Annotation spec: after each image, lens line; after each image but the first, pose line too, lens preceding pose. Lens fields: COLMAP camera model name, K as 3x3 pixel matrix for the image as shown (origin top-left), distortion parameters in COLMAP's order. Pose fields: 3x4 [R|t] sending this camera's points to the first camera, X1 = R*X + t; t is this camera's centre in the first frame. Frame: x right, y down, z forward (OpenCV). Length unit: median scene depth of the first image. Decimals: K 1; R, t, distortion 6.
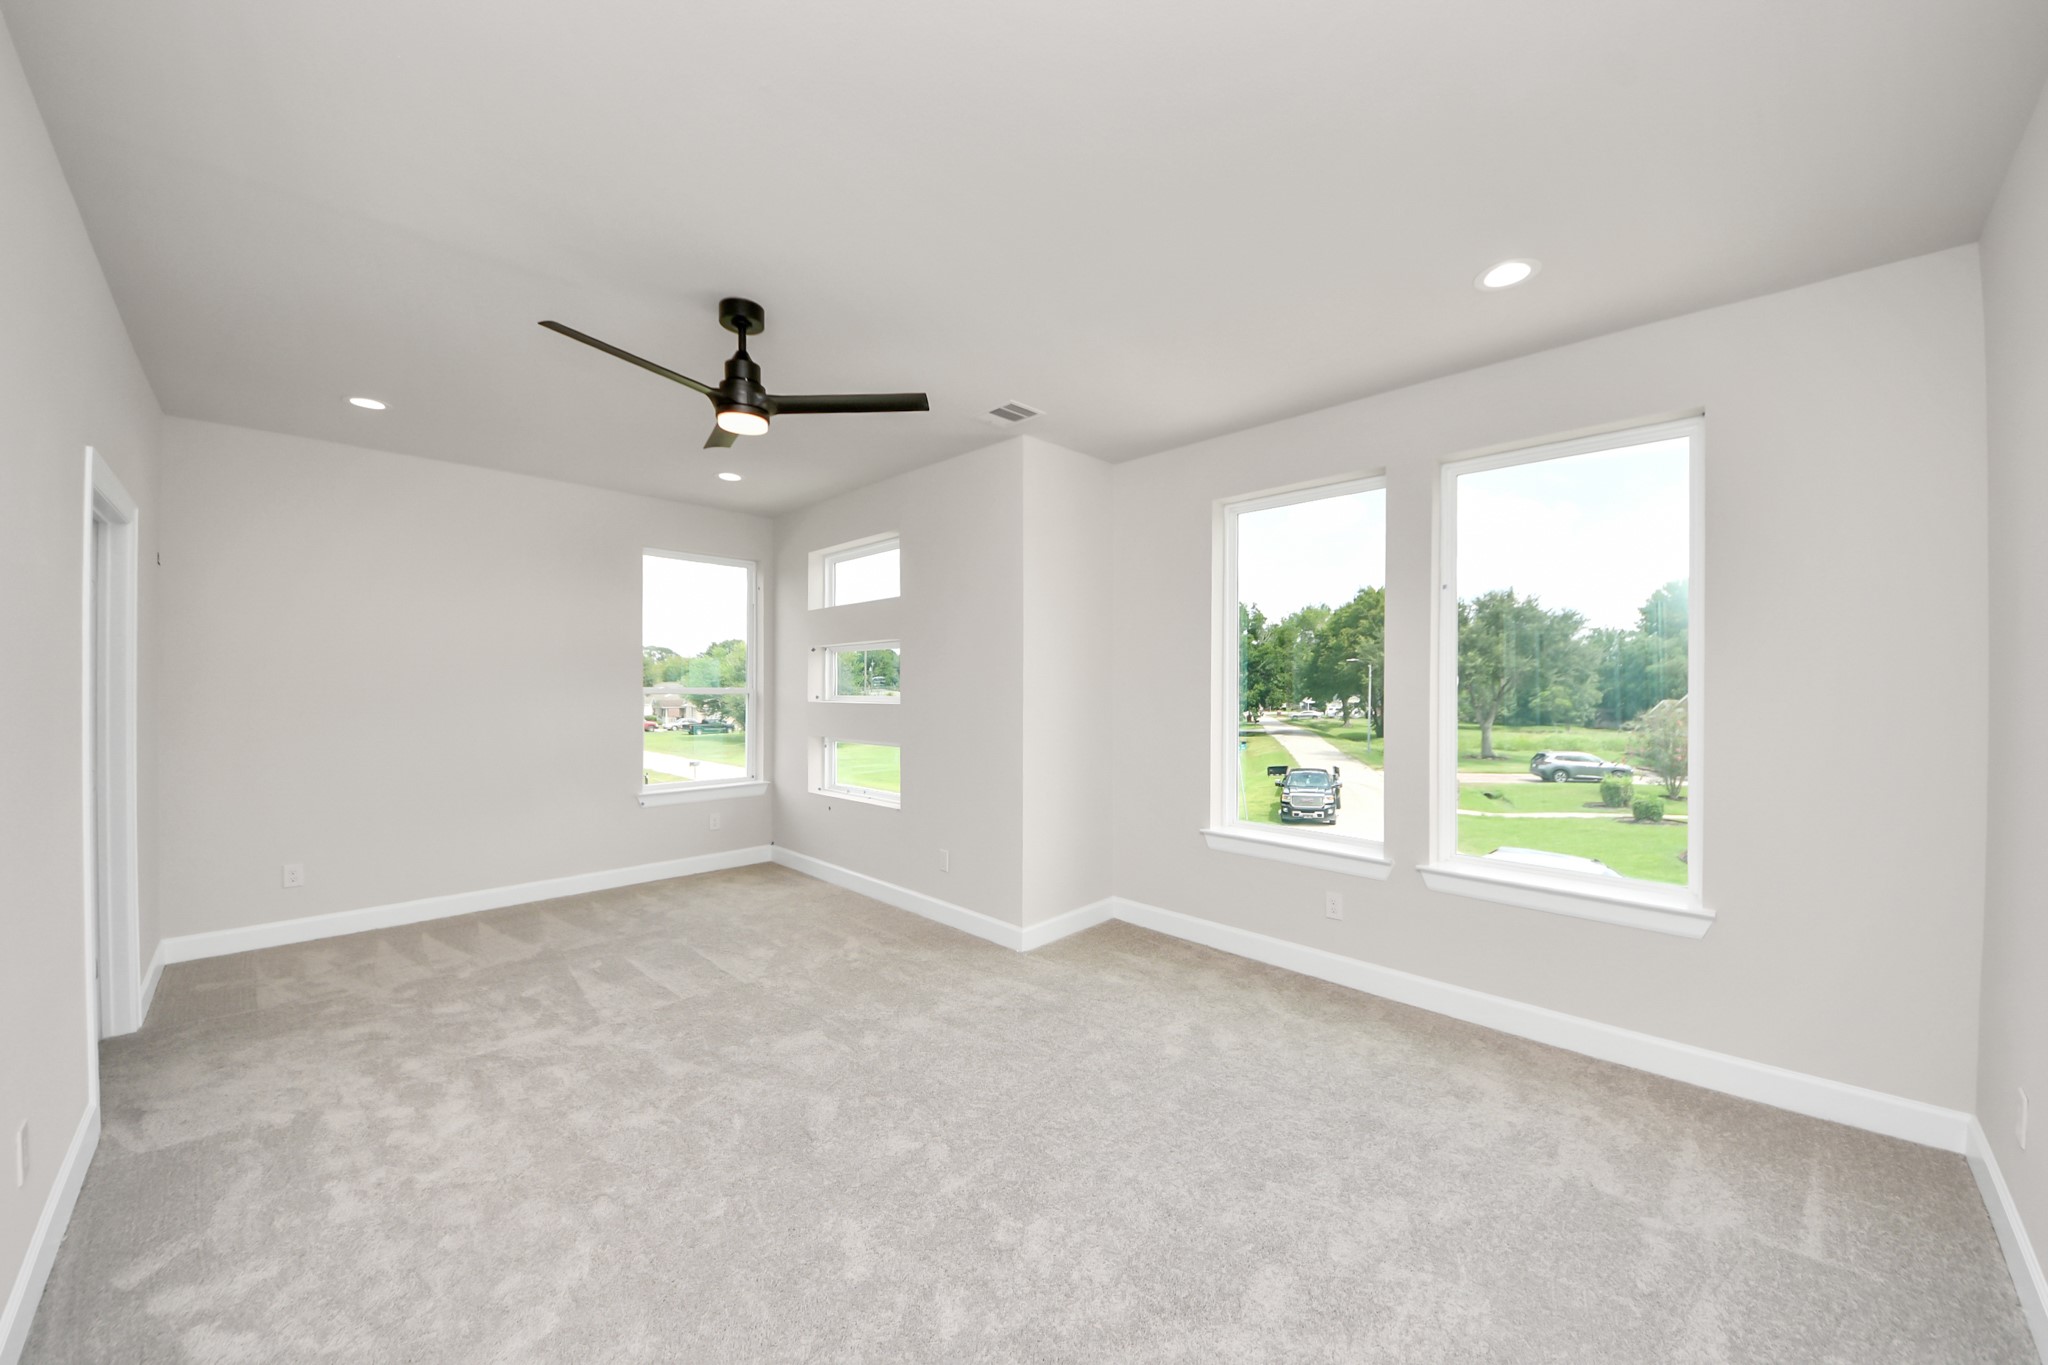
lens RADIAL K [[749.4, 0, 1019.7], [0, 749.4, 683.6], [0, 0, 1]] dist [-0.008625, -0.000045]
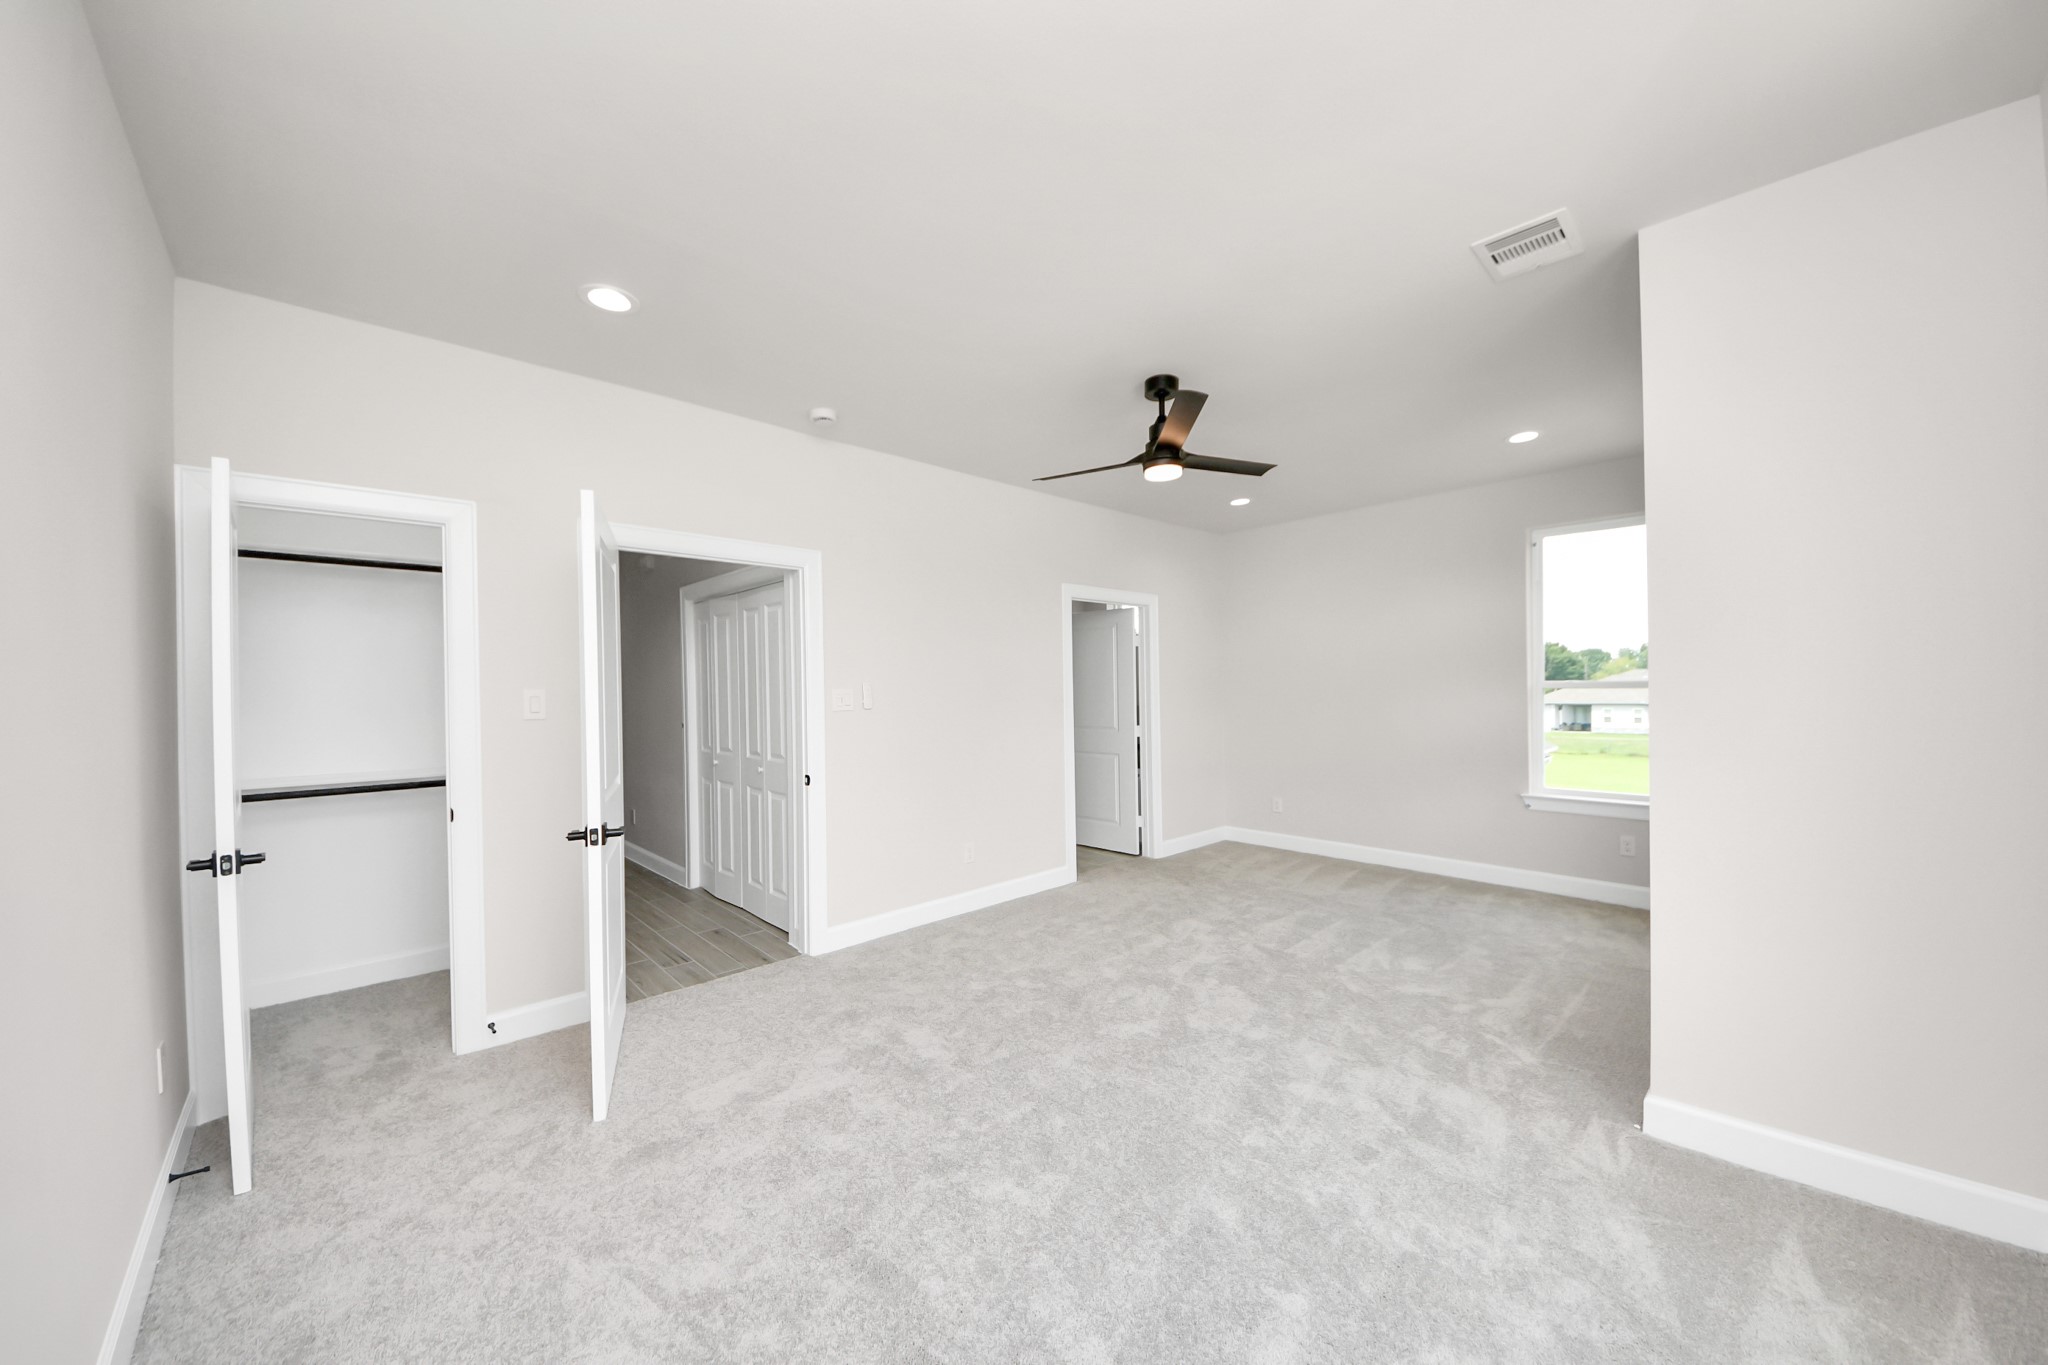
lens RADIAL K [[749.4, 0, 1019.7], [0, 749.4, 683.6], [0, 0, 1]] dist [-0.008625, -0.000045]
pose [[-0.034218, 0.004847, -0.999403, 0.601754], [0.004951, 0.999977, 0.004681, 0.001399], [0.999402, -0.004788, -0.034242, 0.533401]]
